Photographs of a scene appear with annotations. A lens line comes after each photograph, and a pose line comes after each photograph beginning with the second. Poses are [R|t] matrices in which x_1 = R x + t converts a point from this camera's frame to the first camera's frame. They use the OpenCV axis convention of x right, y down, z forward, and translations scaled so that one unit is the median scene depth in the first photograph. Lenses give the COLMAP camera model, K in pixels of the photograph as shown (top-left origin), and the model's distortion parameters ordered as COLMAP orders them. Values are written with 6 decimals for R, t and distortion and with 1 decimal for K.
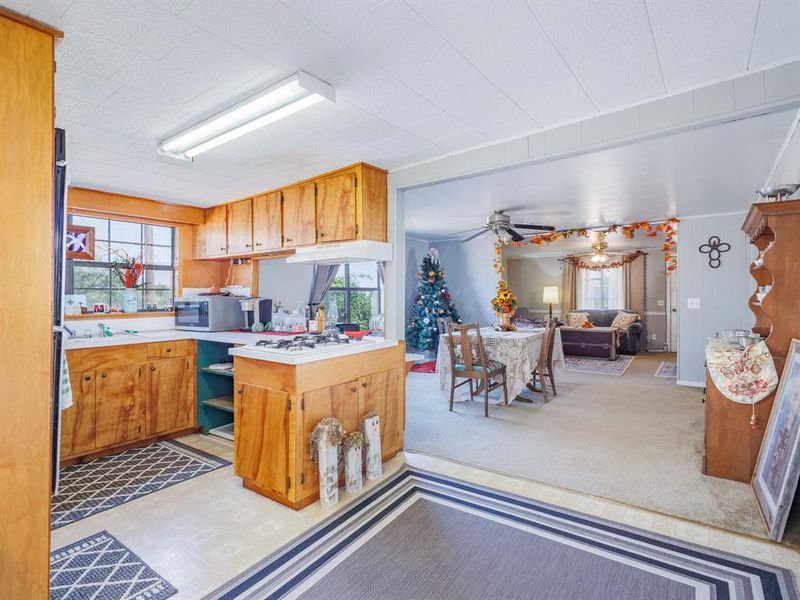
lens RADIAL K [[416.8, 0, 398.5], [0, 416.8, 296.1], [0, 0, 1]] dist [0.013918, -0.000399]
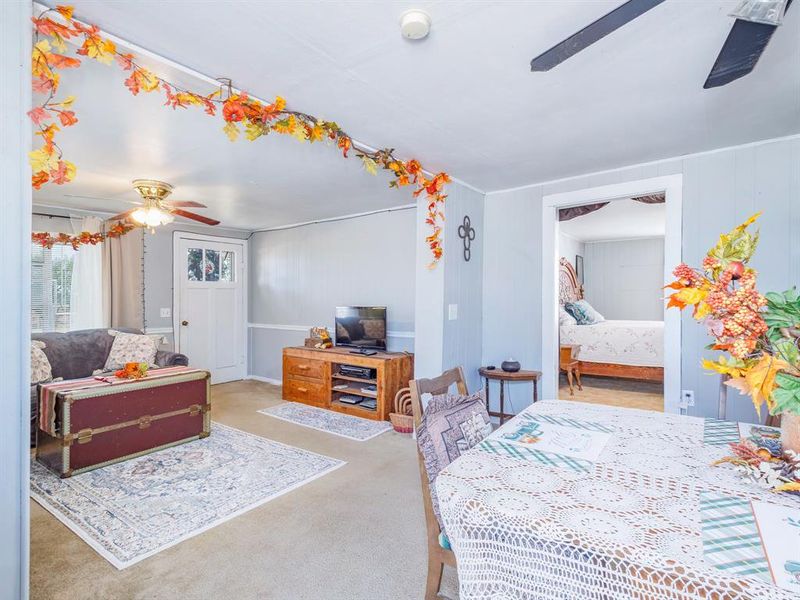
lens RADIAL K [[416.8, 0, 398.3], [0, 416.8, 299.4], [0, 0, 1]] dist [0.013918, -0.000399]
pose [[0.007082, -0.001689, 0.999973, 0.043049], [0.003294, 0.999993, 0.001666, -0.003395], [-0.999969, 0.003283, 0.007087, 0.922454]]
